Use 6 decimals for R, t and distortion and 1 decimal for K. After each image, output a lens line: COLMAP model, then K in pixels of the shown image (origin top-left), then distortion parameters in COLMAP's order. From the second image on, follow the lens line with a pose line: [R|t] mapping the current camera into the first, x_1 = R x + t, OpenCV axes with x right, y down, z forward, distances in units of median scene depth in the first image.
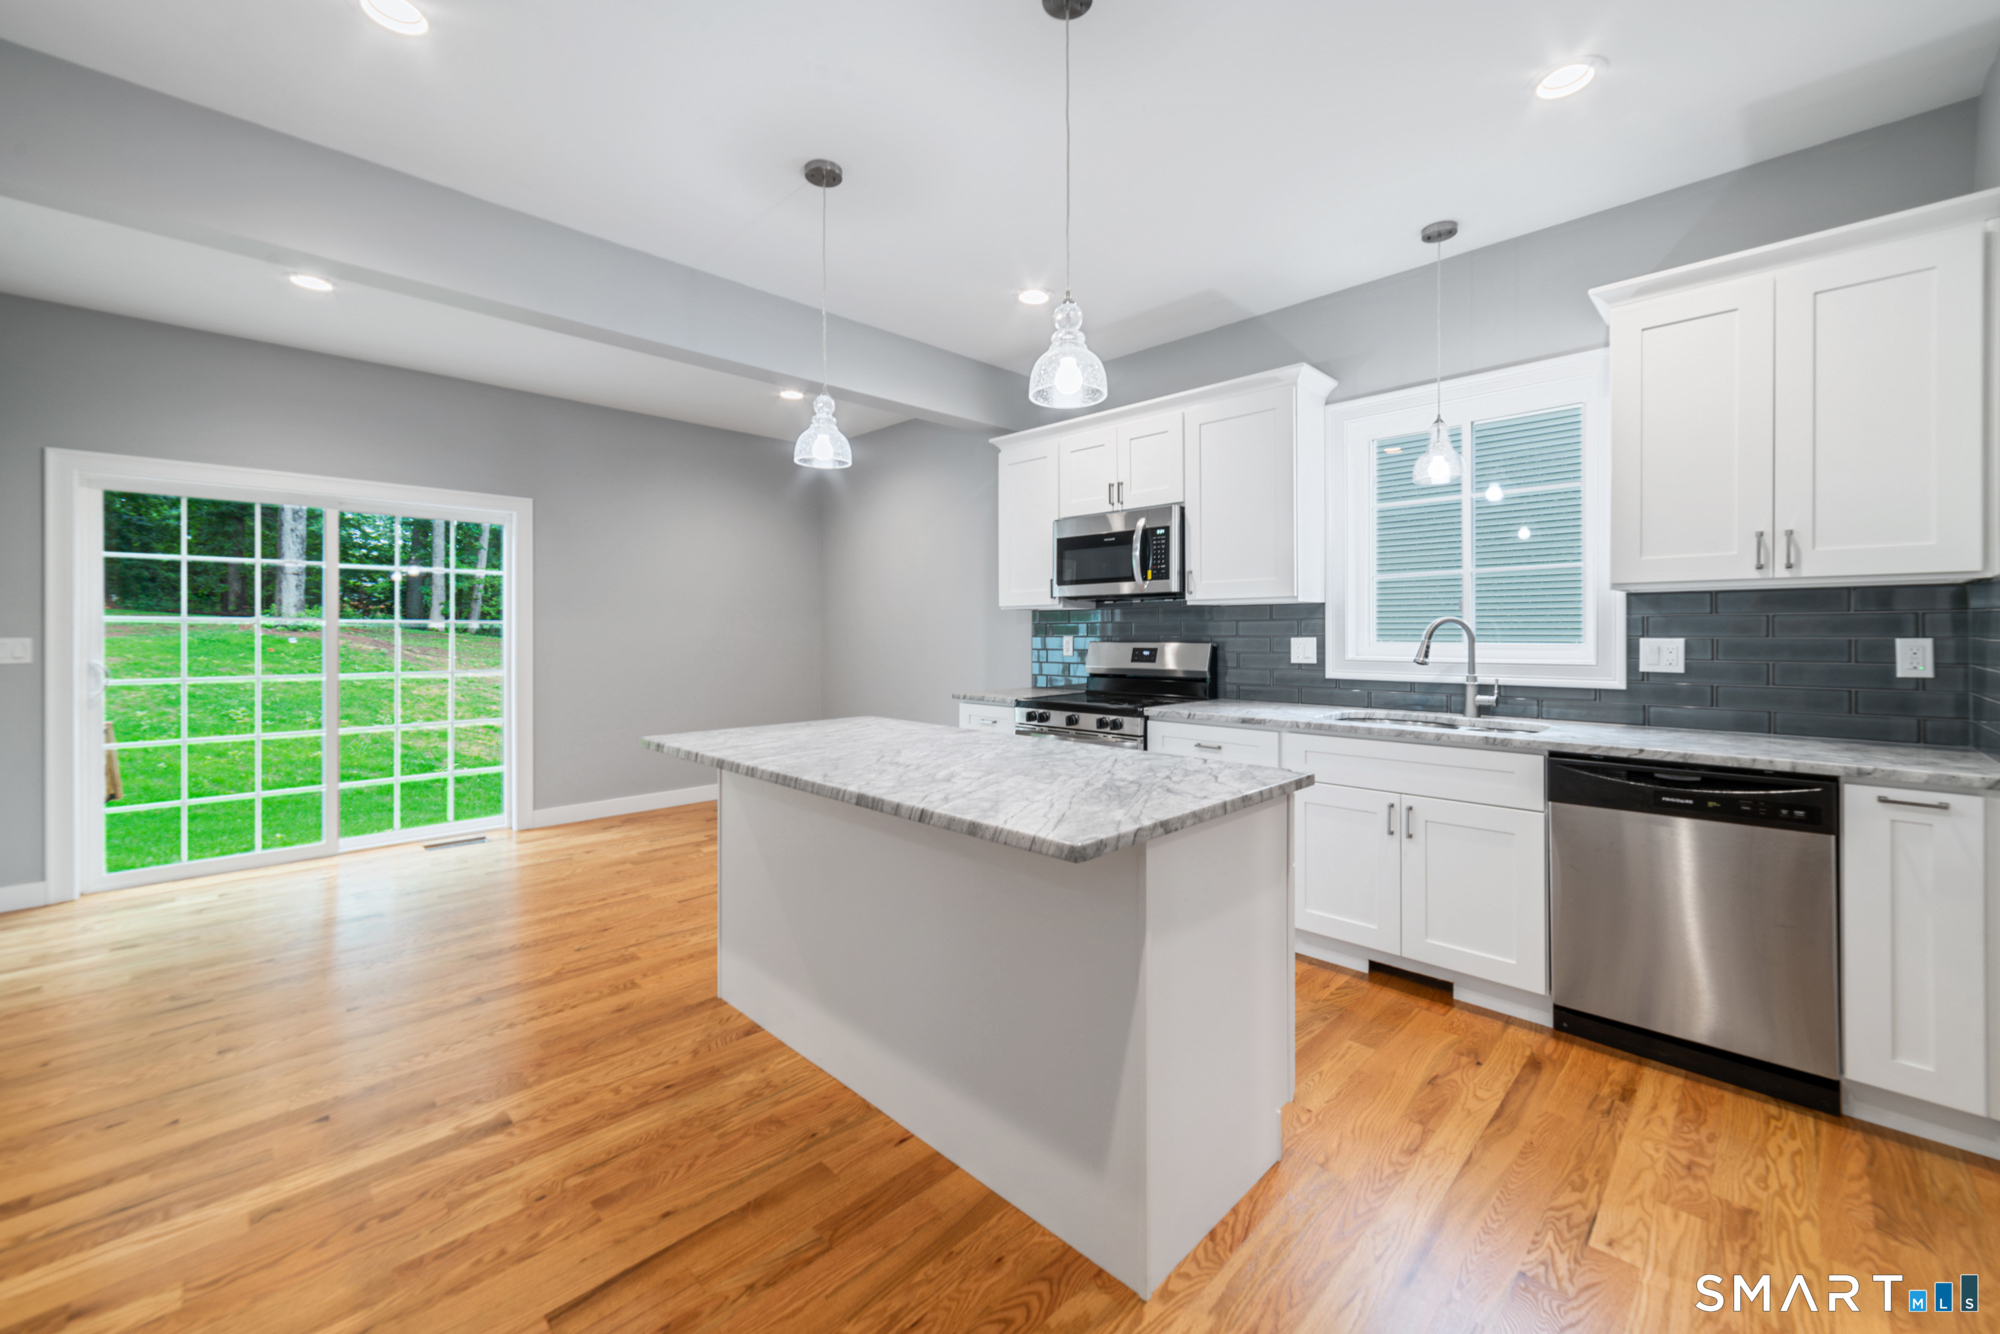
lens RADIAL K [[784.1, 0, 999.8], [0, 784.1, 636.6], [0, 0, 1]] dist [-0.000258, 0.000648]
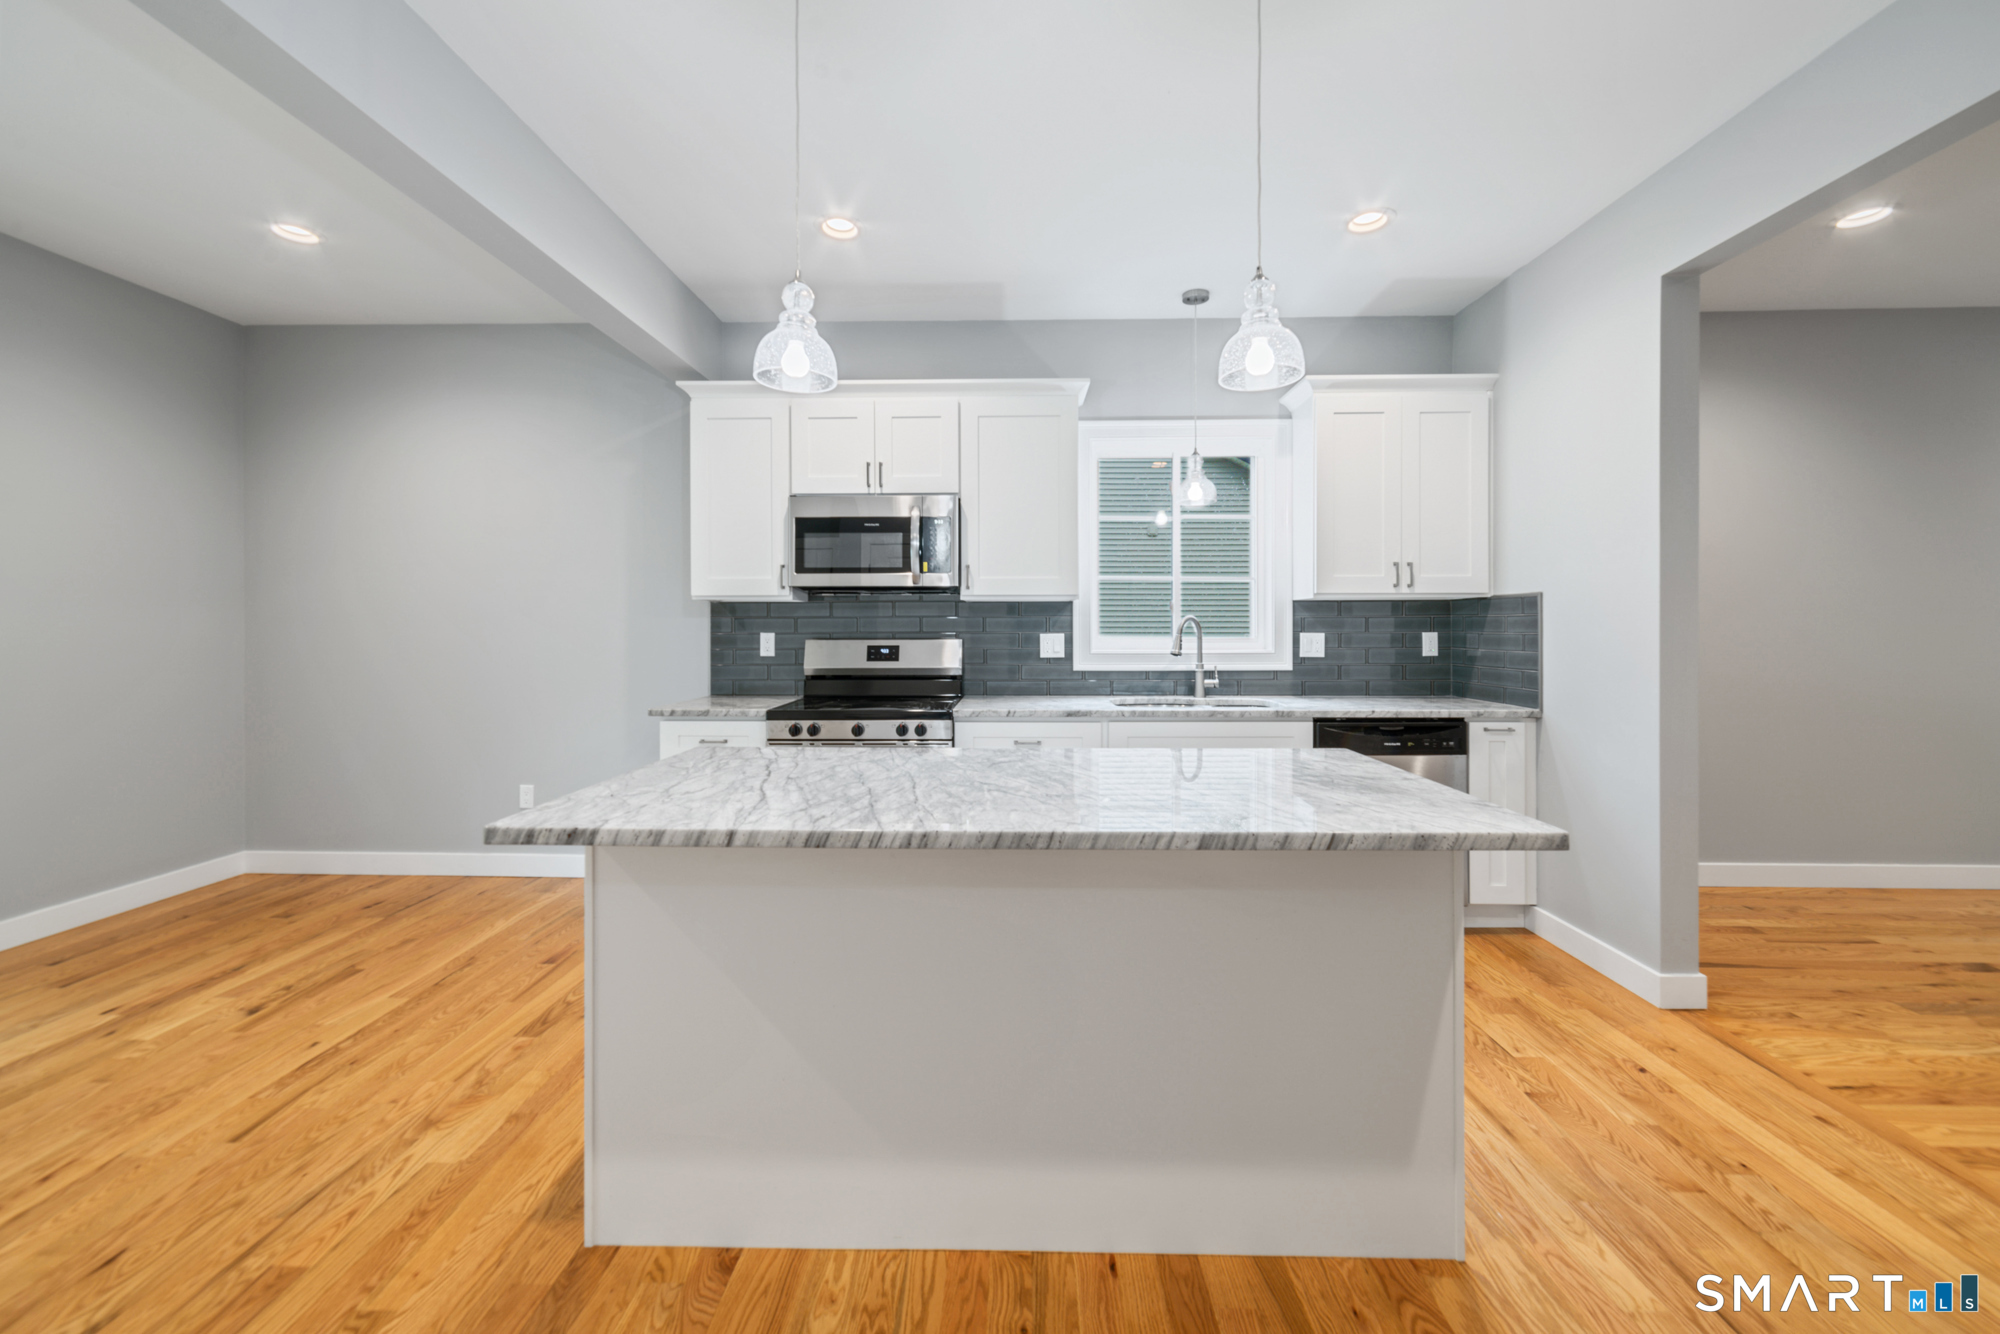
lens RADIAL K [[784.1, 0, 999.8], [0, 784.1, 636.6], [0, 0, 1]] dist [-0.000258, 0.000648]
pose [[0.726075, -0.005173, 0.687596, -0.466312], [0.003450, 0.999987, 0.003879, 0.001114], [-0.687606, -0.000444, 0.726083, 0.313681]]
